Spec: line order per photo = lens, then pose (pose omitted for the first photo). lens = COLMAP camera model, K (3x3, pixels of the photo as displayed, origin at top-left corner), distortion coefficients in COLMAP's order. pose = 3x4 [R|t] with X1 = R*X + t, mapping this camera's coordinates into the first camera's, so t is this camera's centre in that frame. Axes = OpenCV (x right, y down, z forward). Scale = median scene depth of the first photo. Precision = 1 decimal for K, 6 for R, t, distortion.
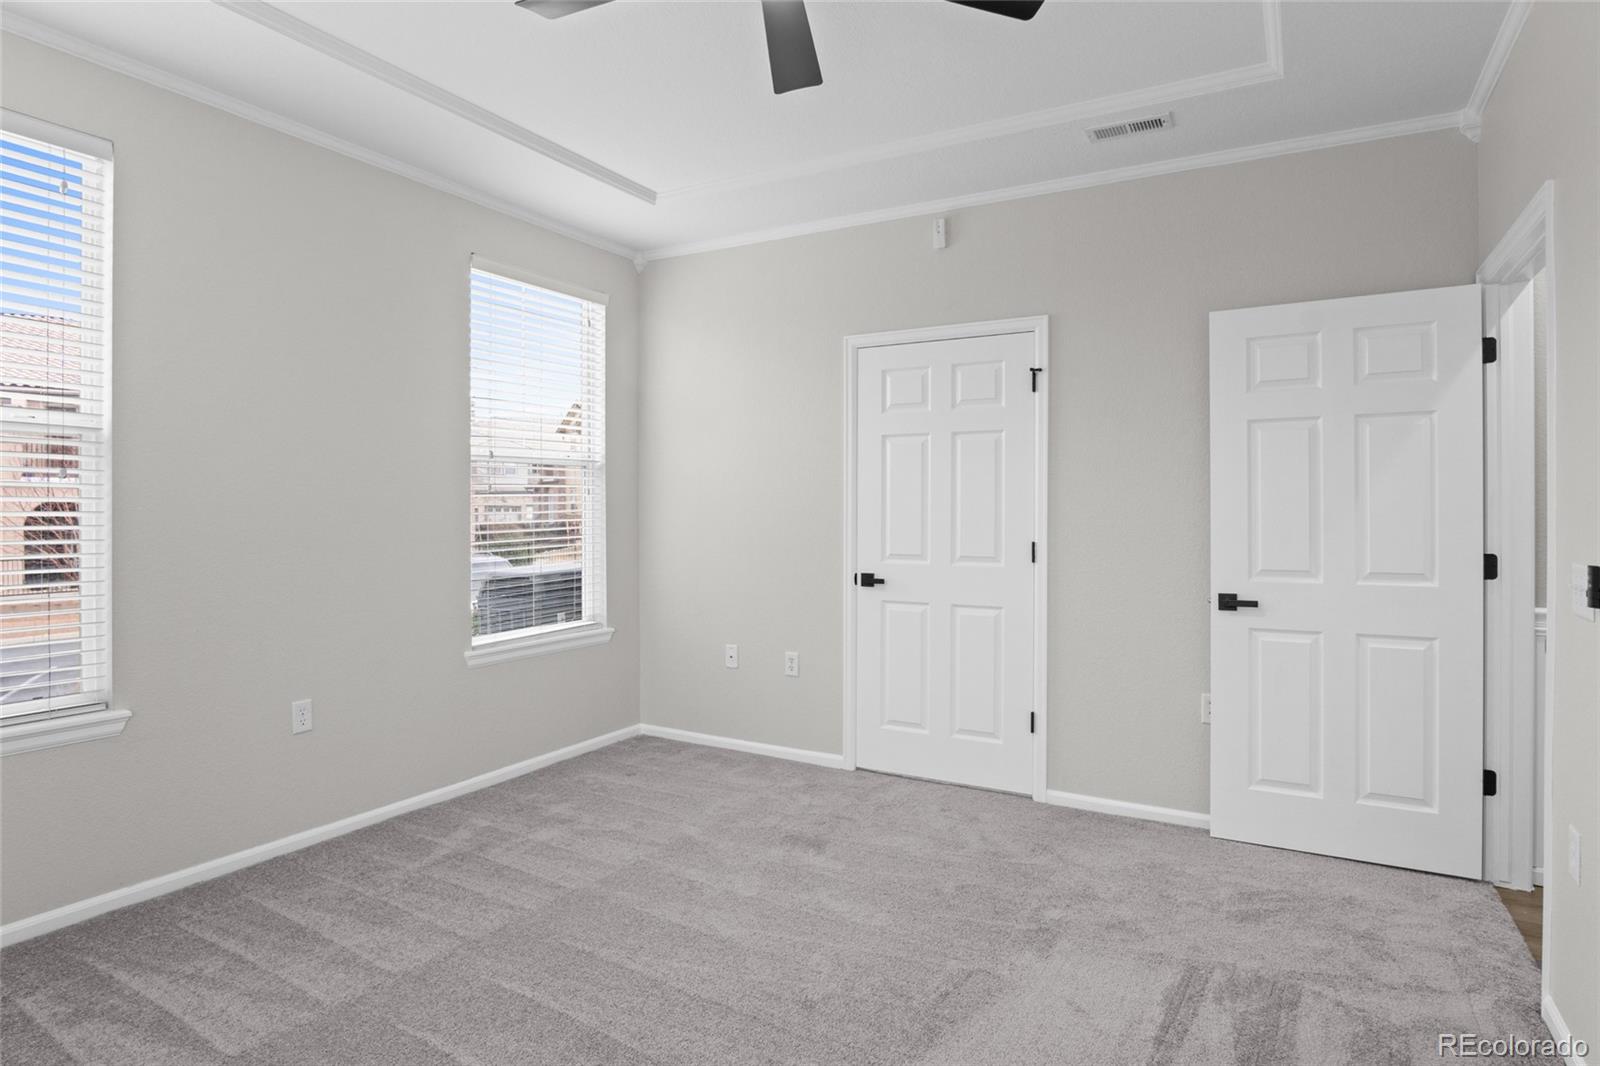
lens RADIAL K [[880.6, 0, 811.0], [0, 880.6, 521.0], [0, 0, 1]] dist [-0.031433, 0.005193]
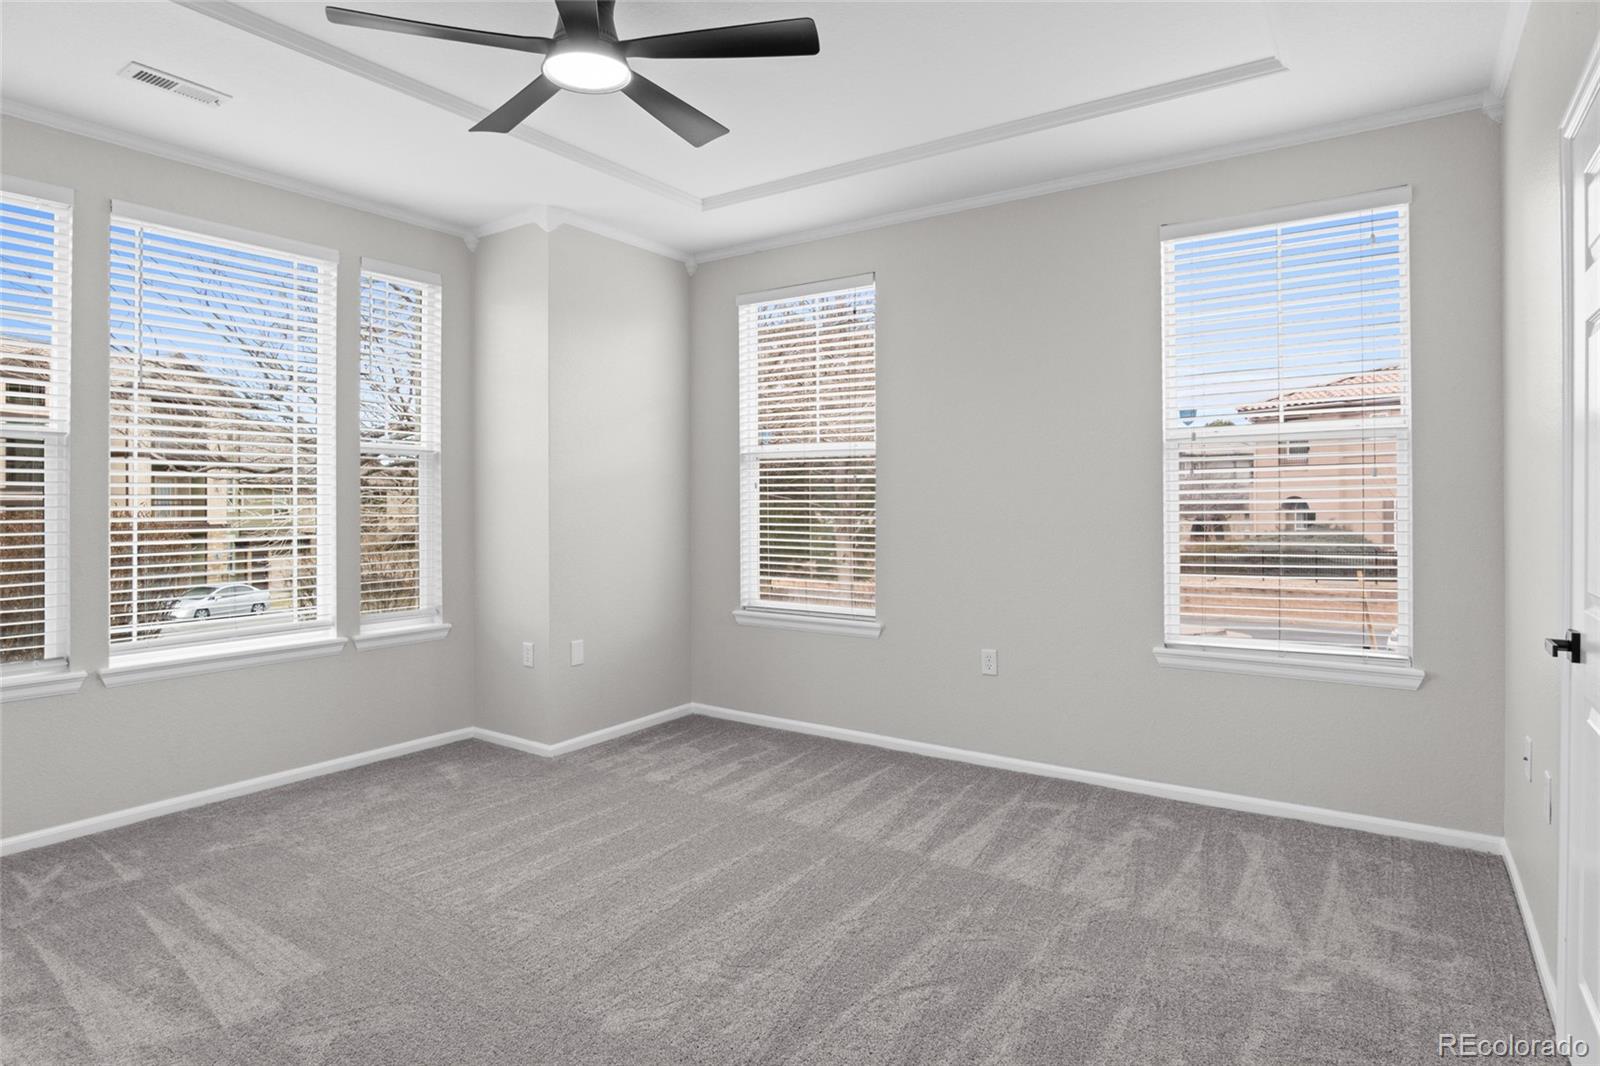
lens RADIAL K [[880.6, 0, 779.3], [0, 880.6, 497.0], [0, 0, 1]] dist [-0.031433, 0.005193]
pose [[-0.092822, -0.007585, -0.995654, 0.651779], [-0.017184, 0.999834, -0.006015, -0.000798], [0.995534, 0.016551, -0.092937, 0.749669]]
